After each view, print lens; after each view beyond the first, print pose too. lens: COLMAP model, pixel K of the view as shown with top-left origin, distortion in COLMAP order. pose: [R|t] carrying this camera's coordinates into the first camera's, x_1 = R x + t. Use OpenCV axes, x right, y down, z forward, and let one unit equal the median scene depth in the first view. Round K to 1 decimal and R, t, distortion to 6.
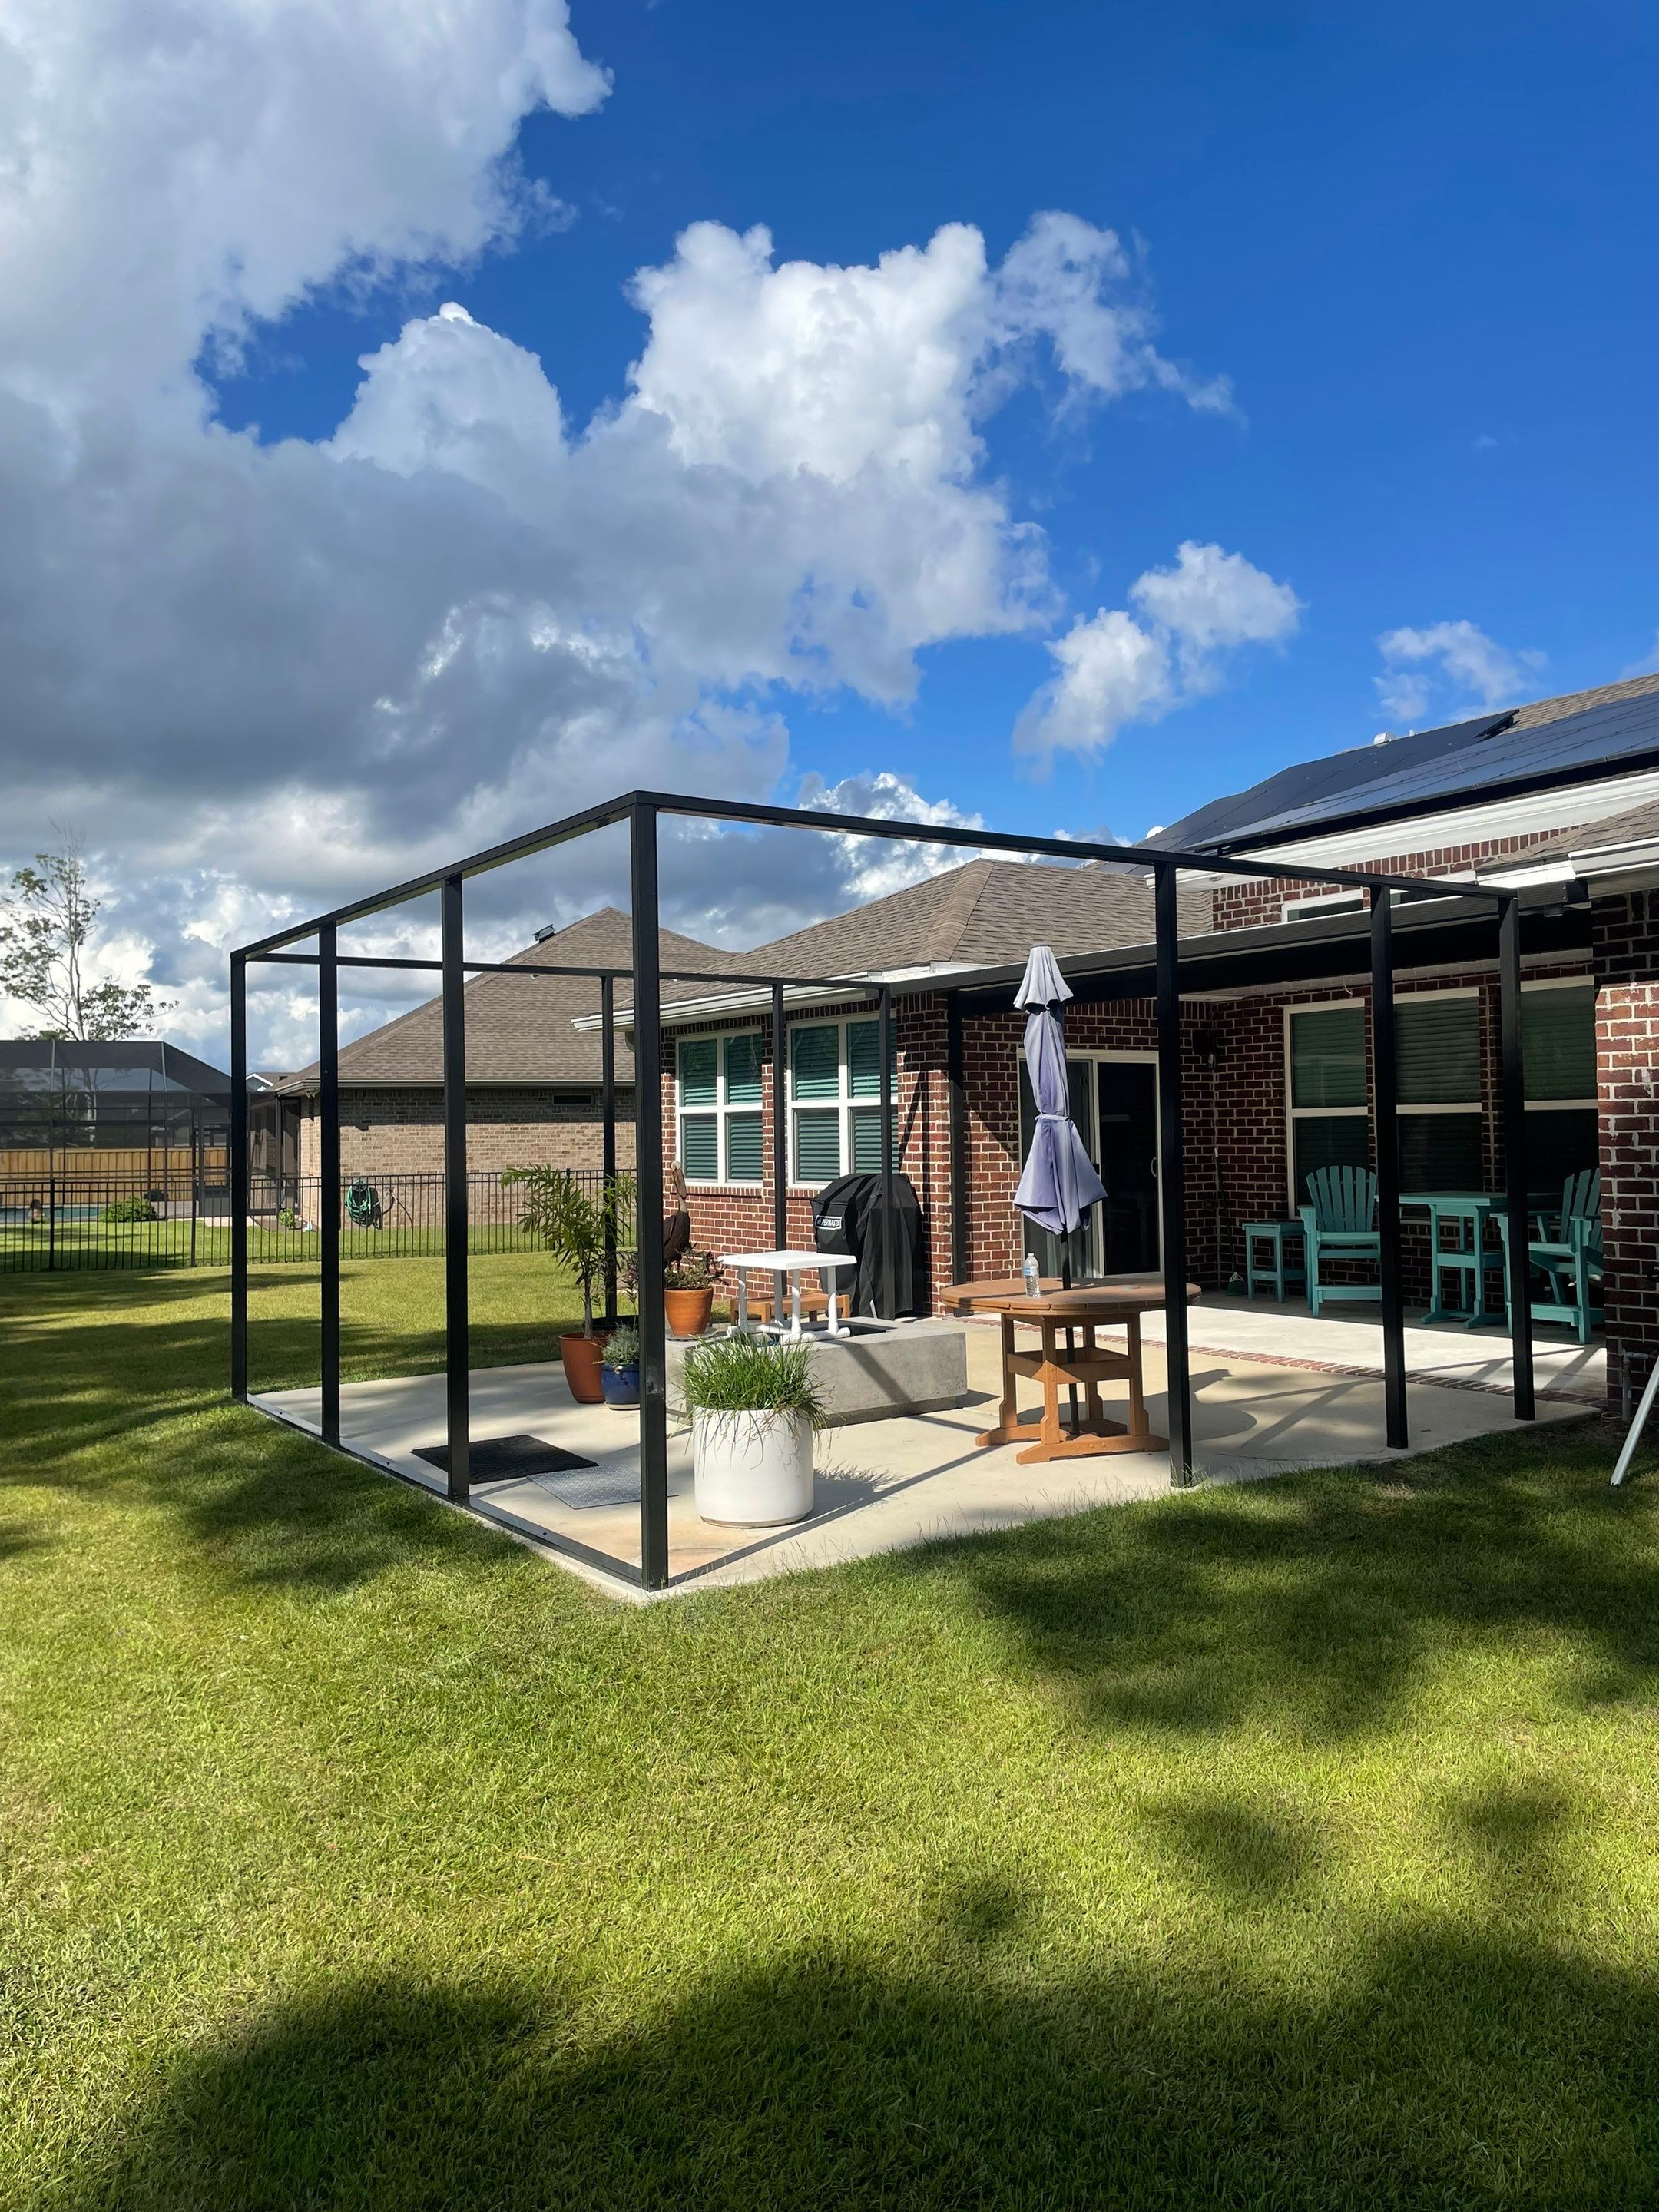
lens RADIAL K [[1684.4, 0, 824.1], [0, 1684.4, 1076.9], [0, 0, 1]] dist [0.070584, -0.004399]
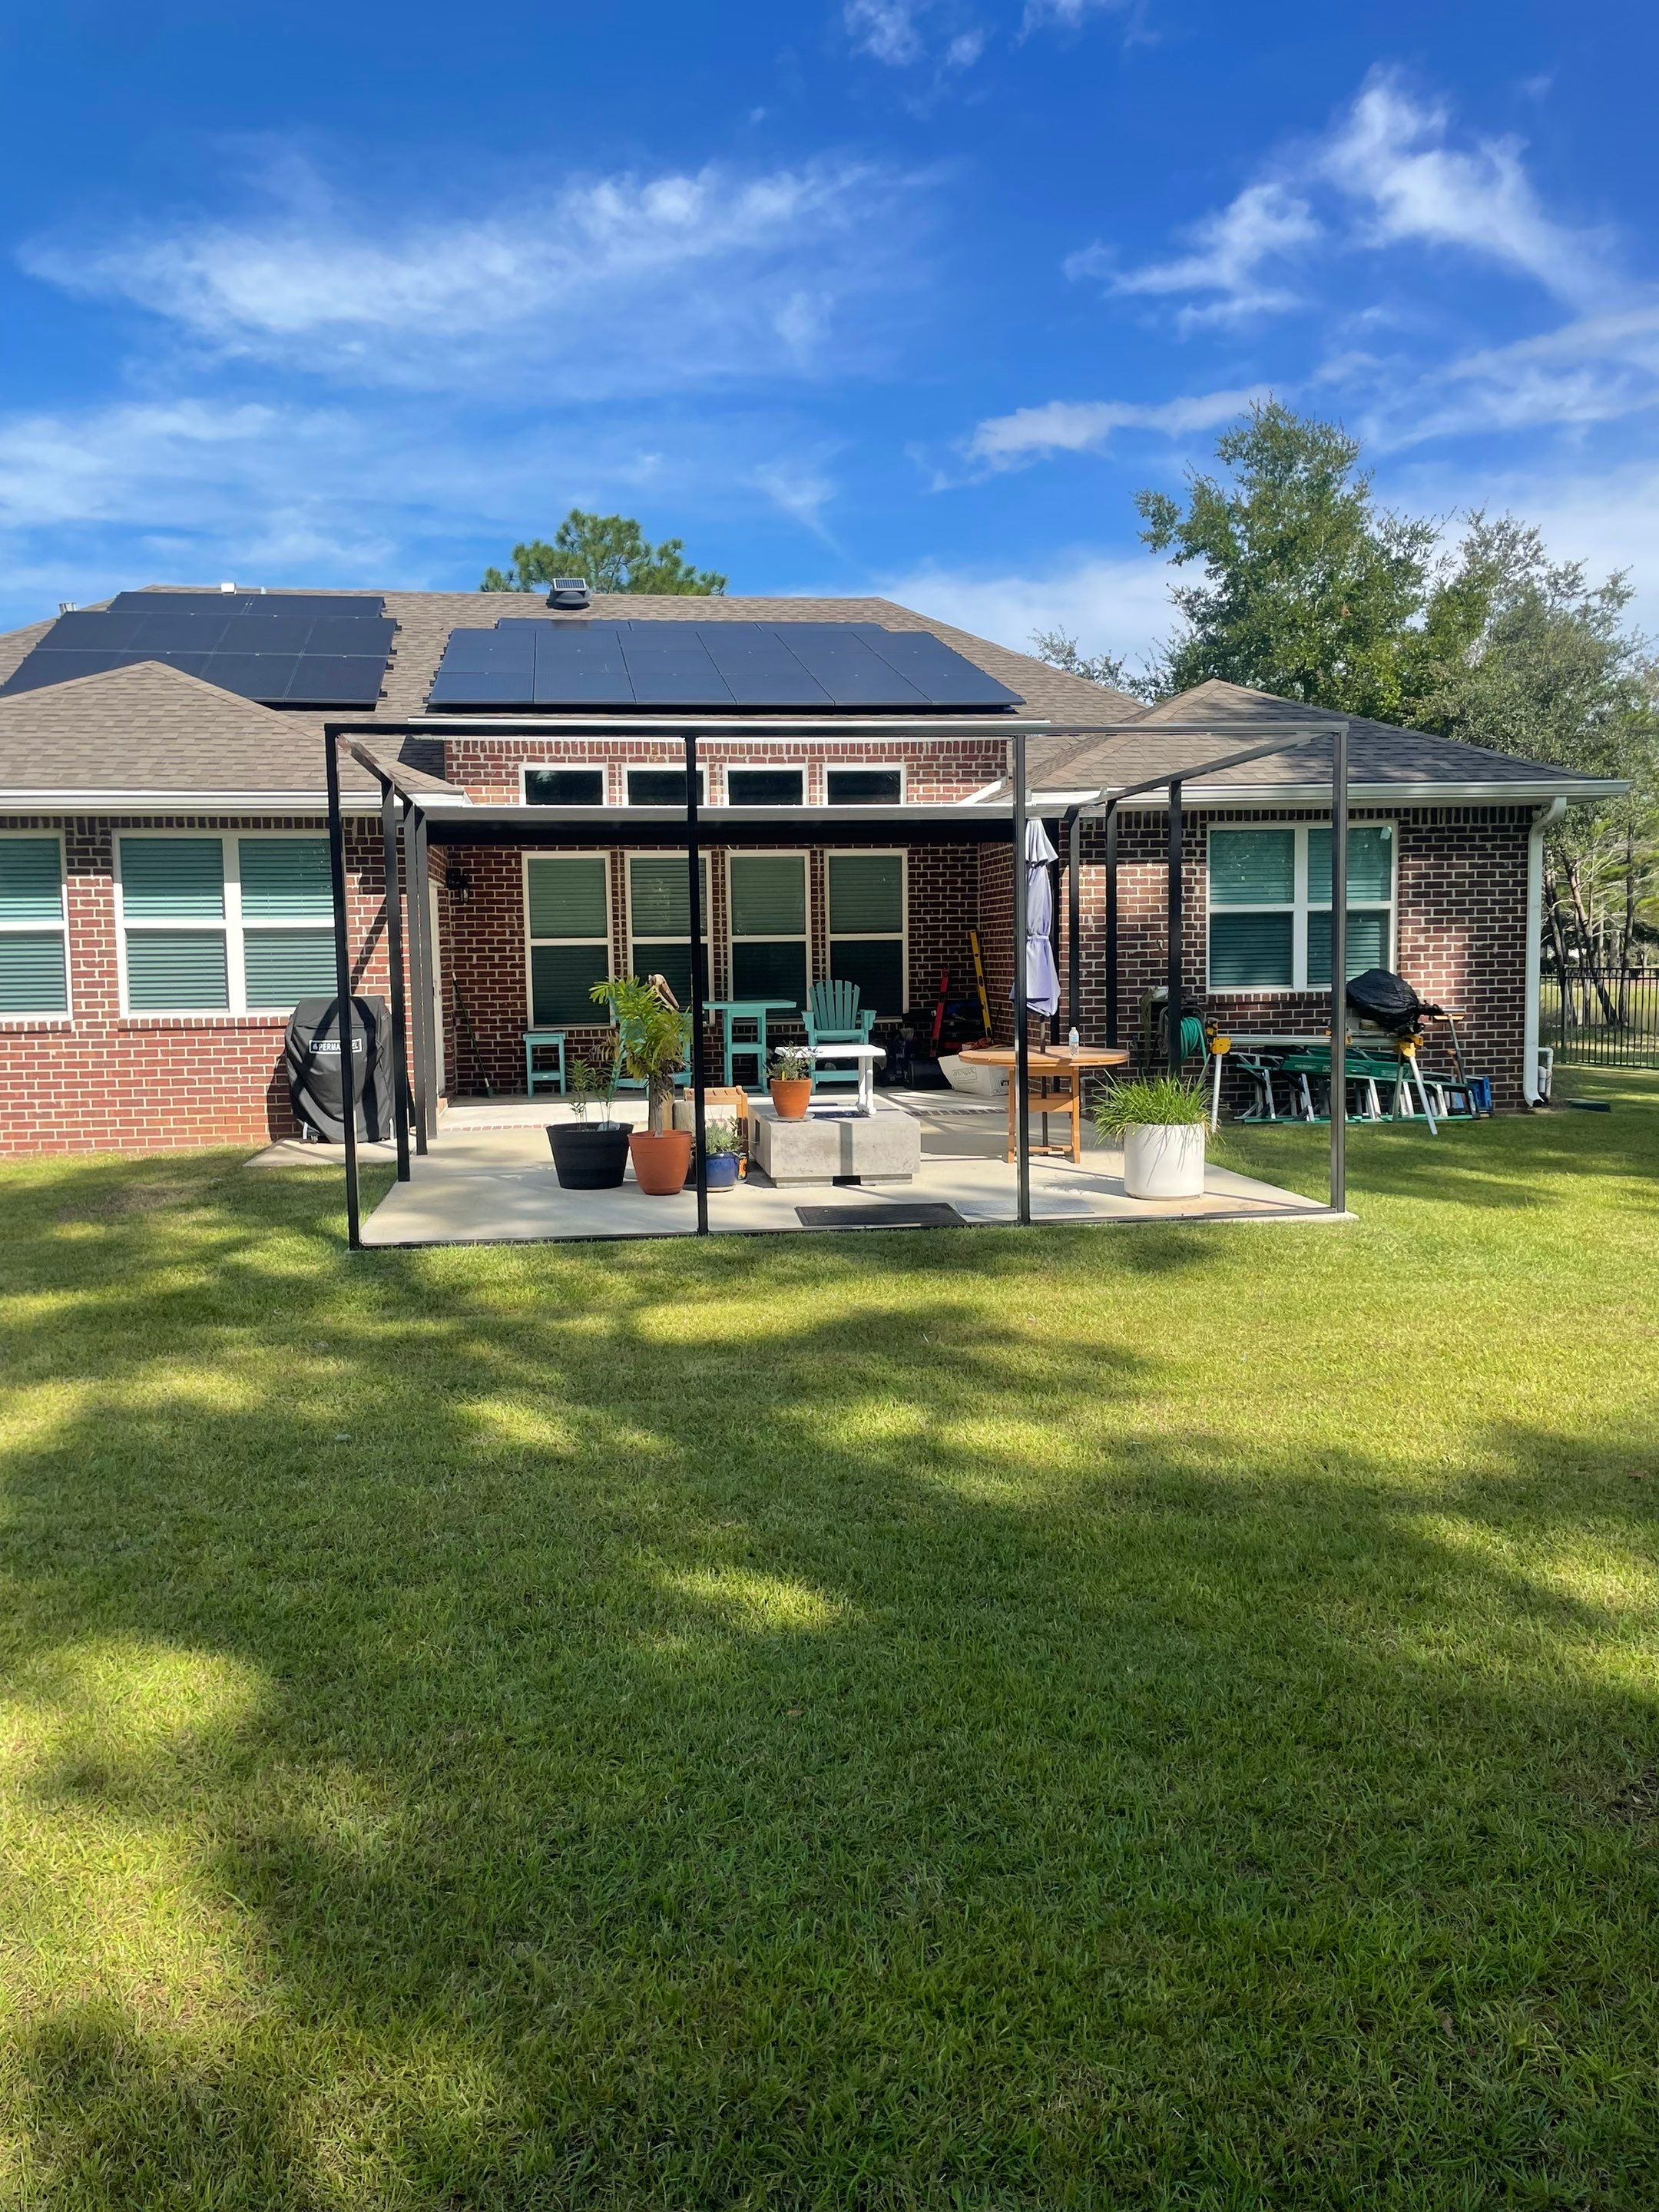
lens RADIAL K [[1684.4, 0, 824.1], [0, 1684.4, 1076.9], [0, 0, 1]] dist [0.070584, -0.004399]
pose [[0.420775, -0.057599, 0.905335, -0.794784], [-0.023265, 0.996969, 0.074242, 0.025057], [-0.906867, -0.052302, 0.418160, 0.337565]]
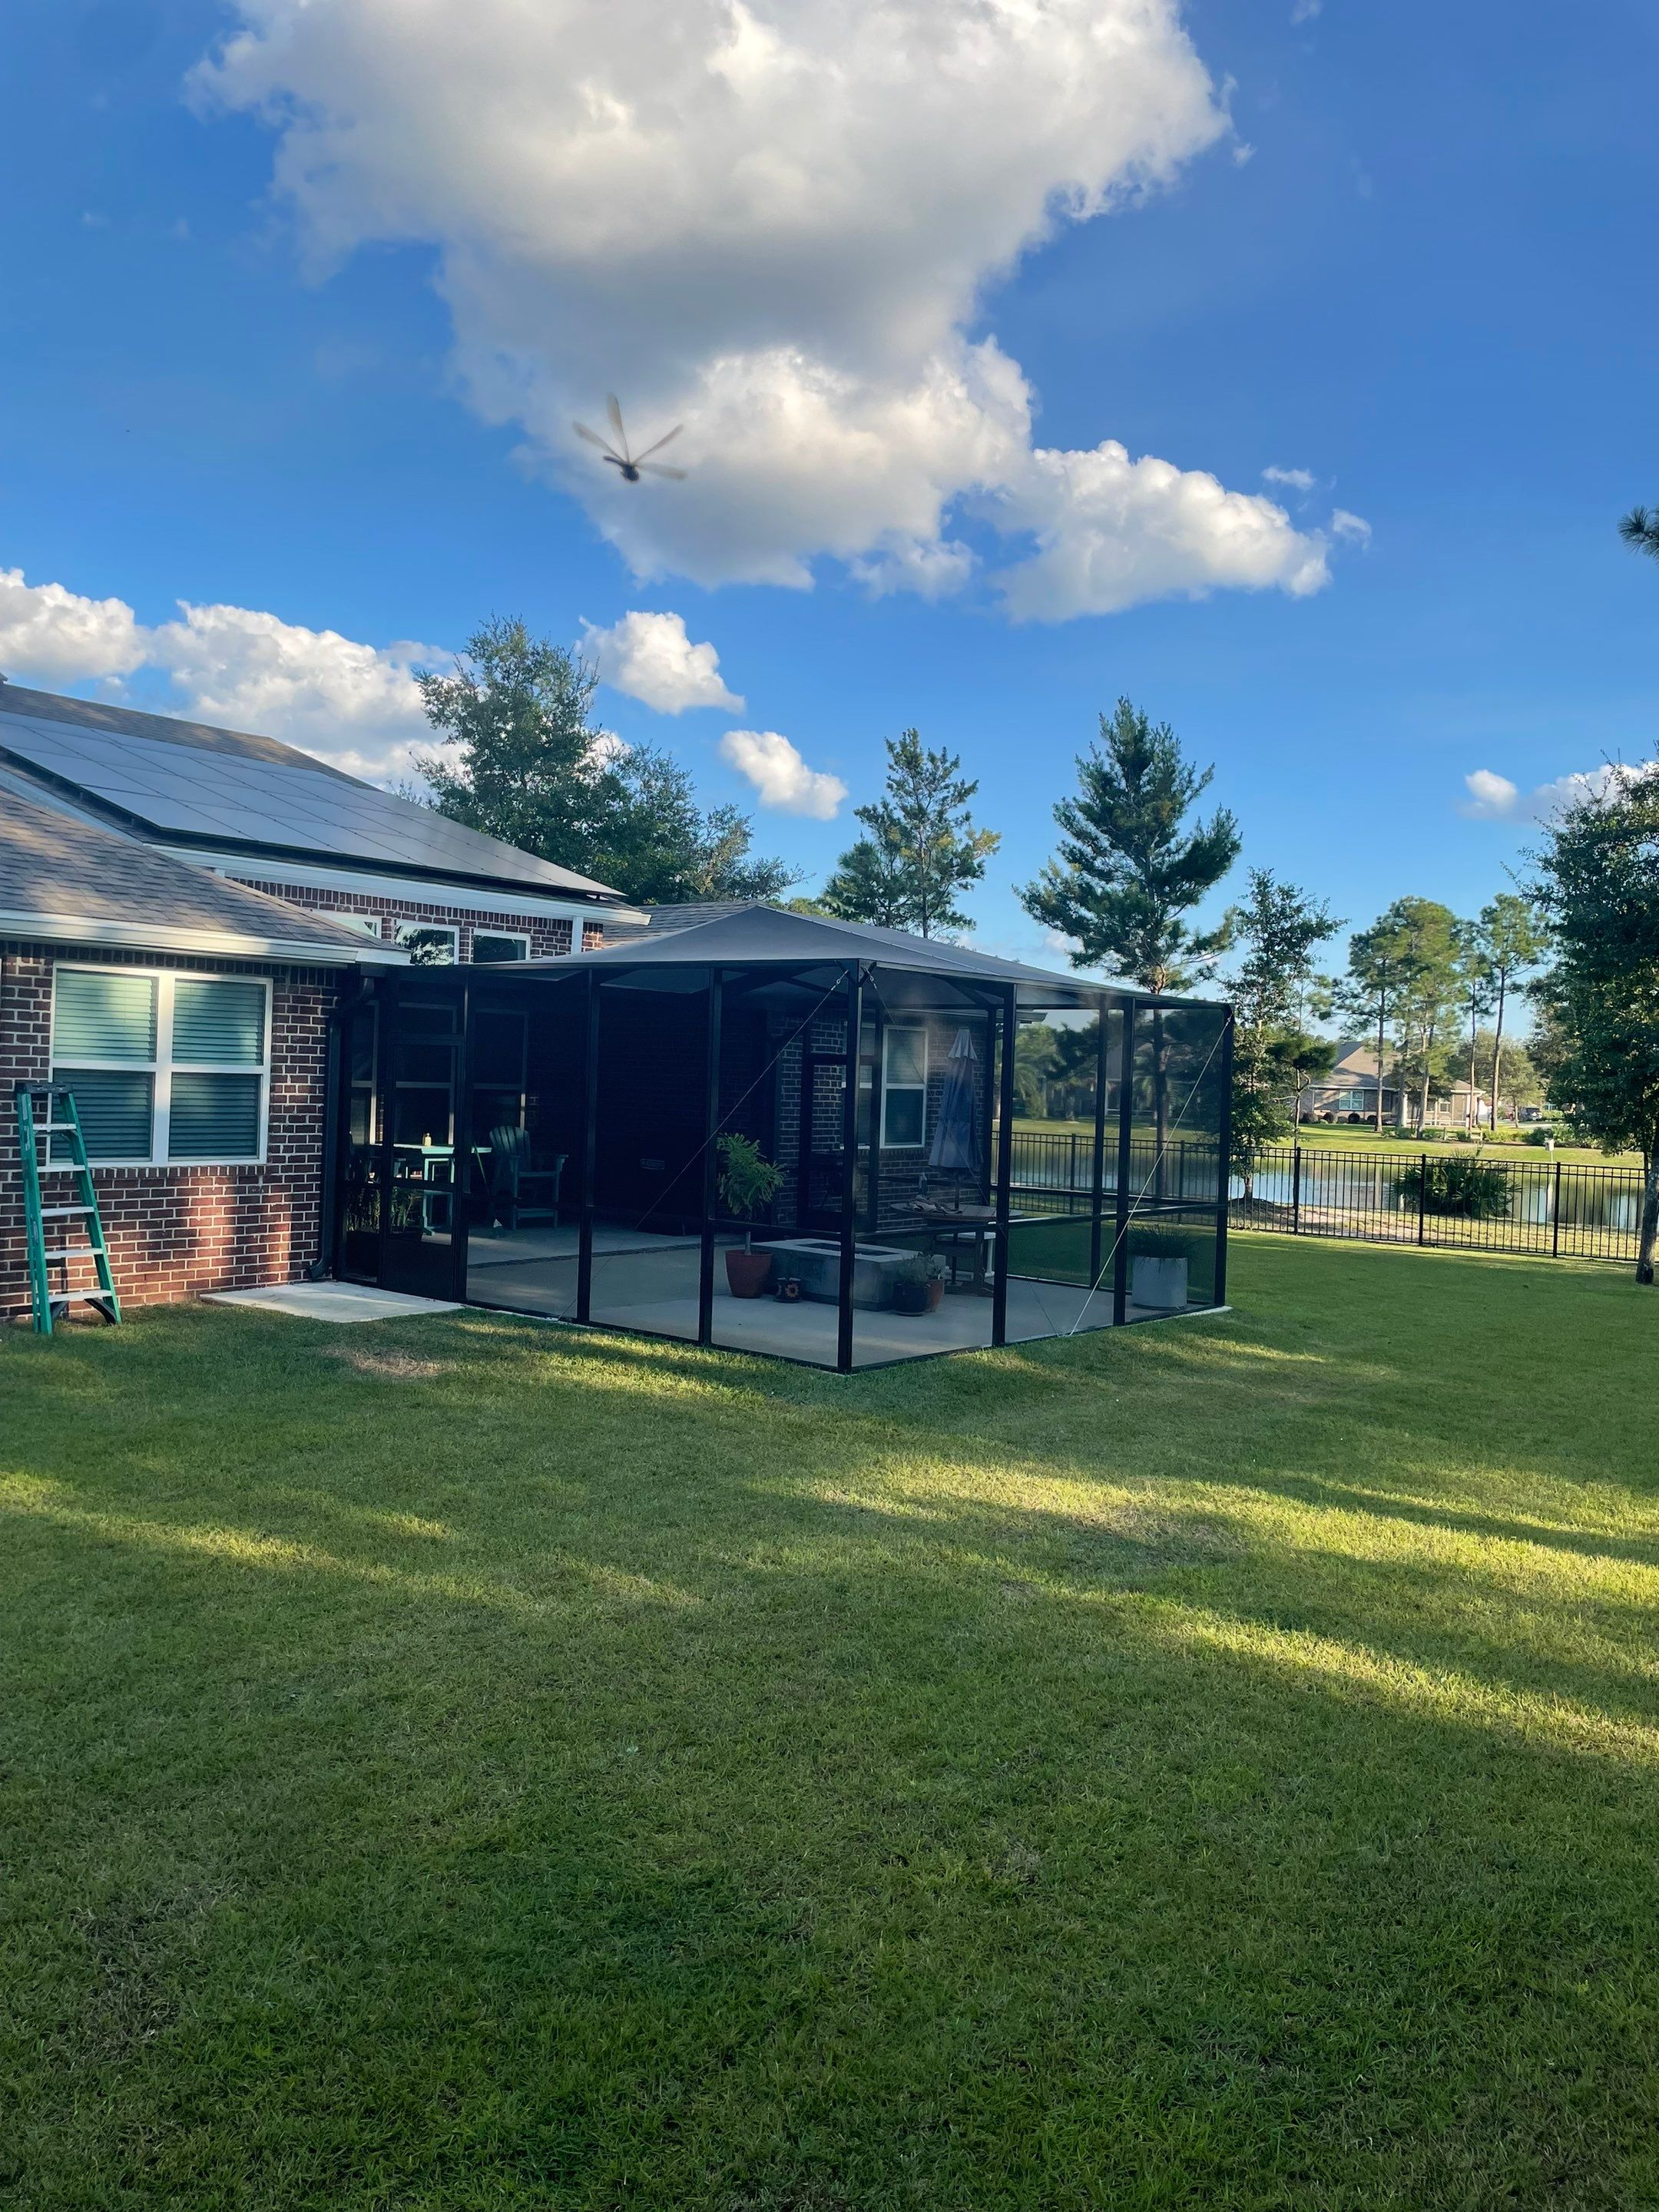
lens RADIAL K [[1671.2, 0, 867.3], [0, 1671.2, 1067.7], [0, 0, 1]] dist [0.066755, 0.000122]
pose [[-0.321432, 0.009543, 0.946885, -1.053228], [-0.065587, 0.997323, -0.032315, 0.022431], [-0.944659, -0.072490, -0.319946, 1.044565]]
